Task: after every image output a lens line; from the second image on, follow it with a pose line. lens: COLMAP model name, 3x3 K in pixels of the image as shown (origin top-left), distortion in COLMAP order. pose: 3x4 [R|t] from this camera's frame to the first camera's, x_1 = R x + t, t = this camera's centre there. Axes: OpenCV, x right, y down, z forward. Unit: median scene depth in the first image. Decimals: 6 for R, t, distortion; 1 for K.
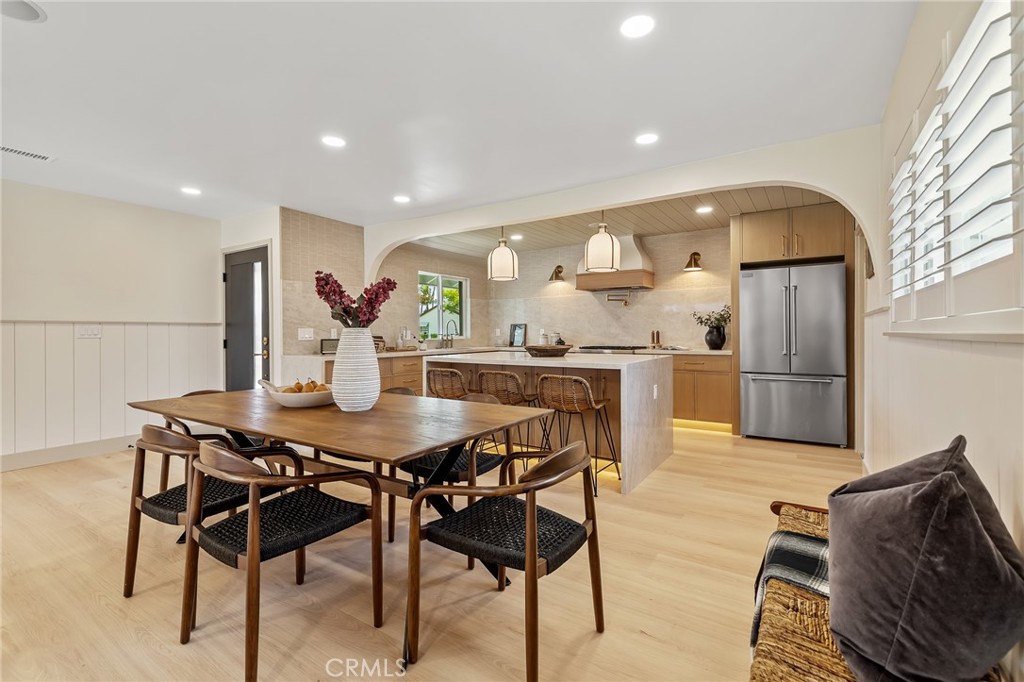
lens RADIAL K [[460.3, 0, 509.3], [0, 460.3, 336.1], [0, 0, 1]] dist [0.008183, -0.000162]
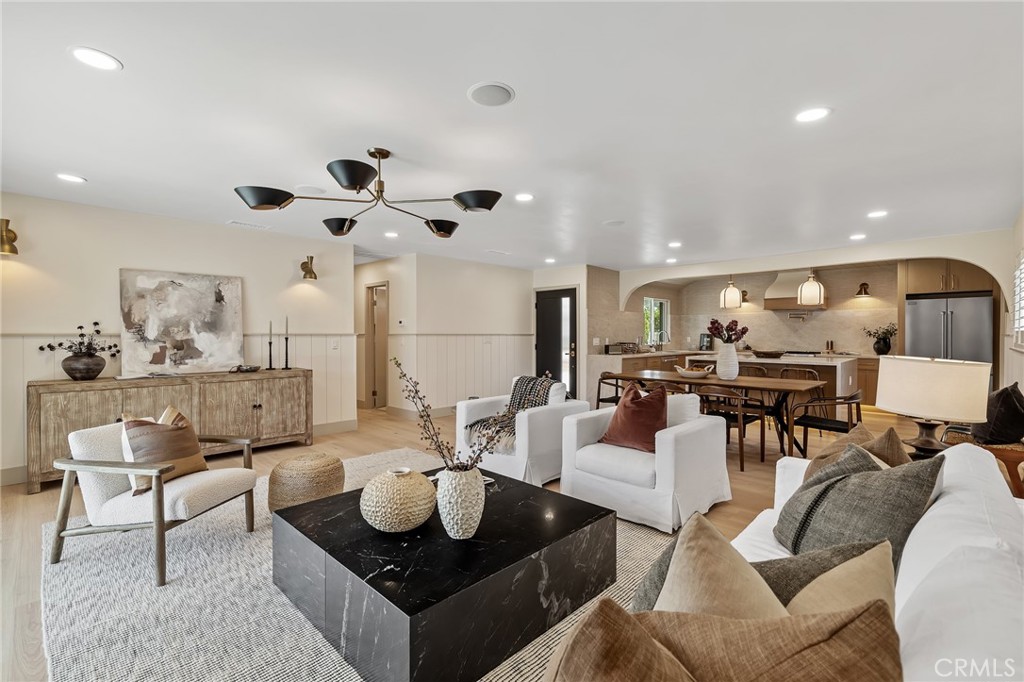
lens RADIAL K [[460.3, 0, 509.3], [0, 460.3, 336.1], [0, 0, 1]] dist [0.008183, -0.000162]
pose [[0.980641, 0.006784, -0.195698, -0.392618], [-0.007335, 0.999971, -0.002094, -0.016765], [0.195678, 0.003489, 0.980662, -0.599043]]
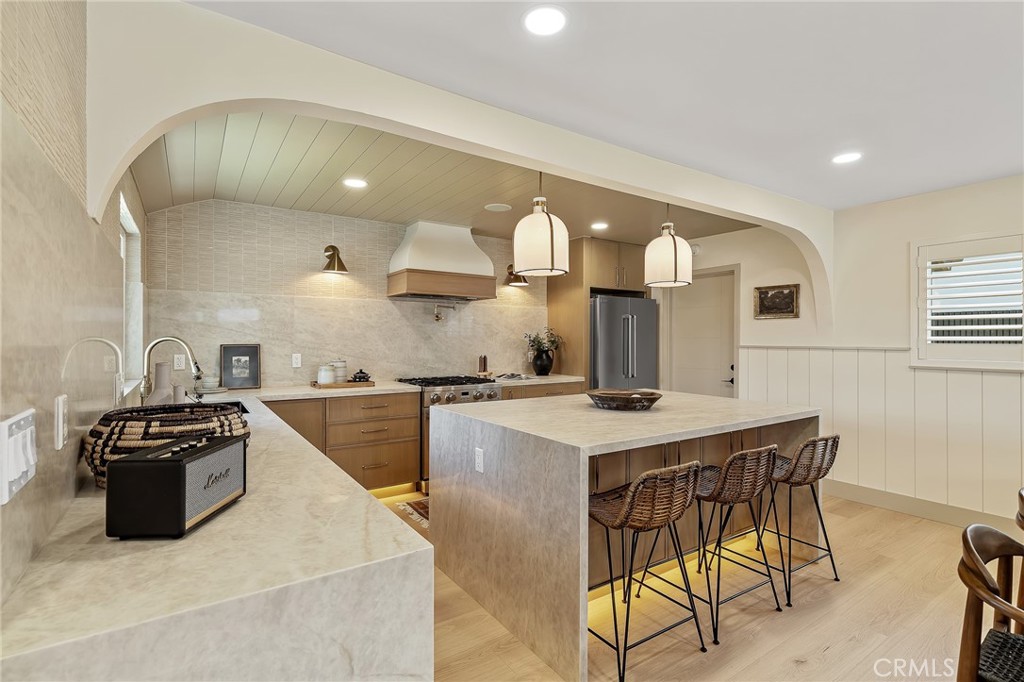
lens RADIAL K [[483.2, 0, 509.4], [0, 483.2, 337.4], [0, 0, 1]] dist [-0.000877, -0.000017]
pose [[0.391682, 0.010560, 0.920040, -0.487076], [0.001408, 0.999926, -0.012076, -0.037018], [-0.920100, 0.006026, 0.391638, 0.724207]]
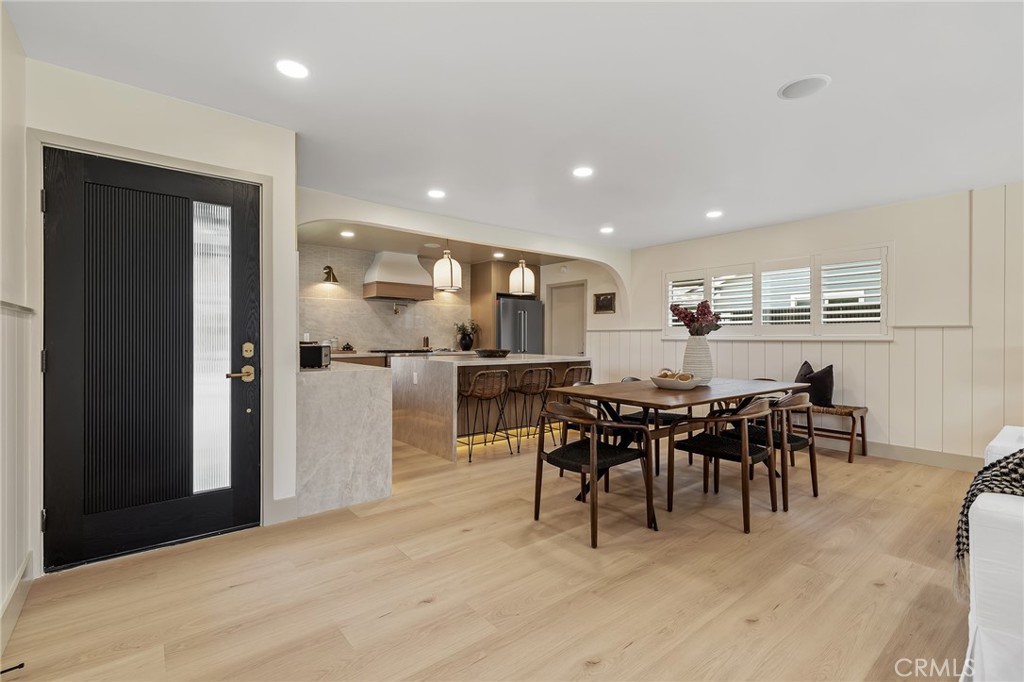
lens RADIAL K [[460.3, 0, 509.3], [0, 460.3, 336.1], [0, 0, 1]] dist [0.008183, -0.000162]
pose [[0.308569, 0.008700, 0.951162, -0.884513], [0.001929, 0.999950, -0.009772, -0.000547], [-0.951200, 0.004851, 0.308537, 0.472139]]
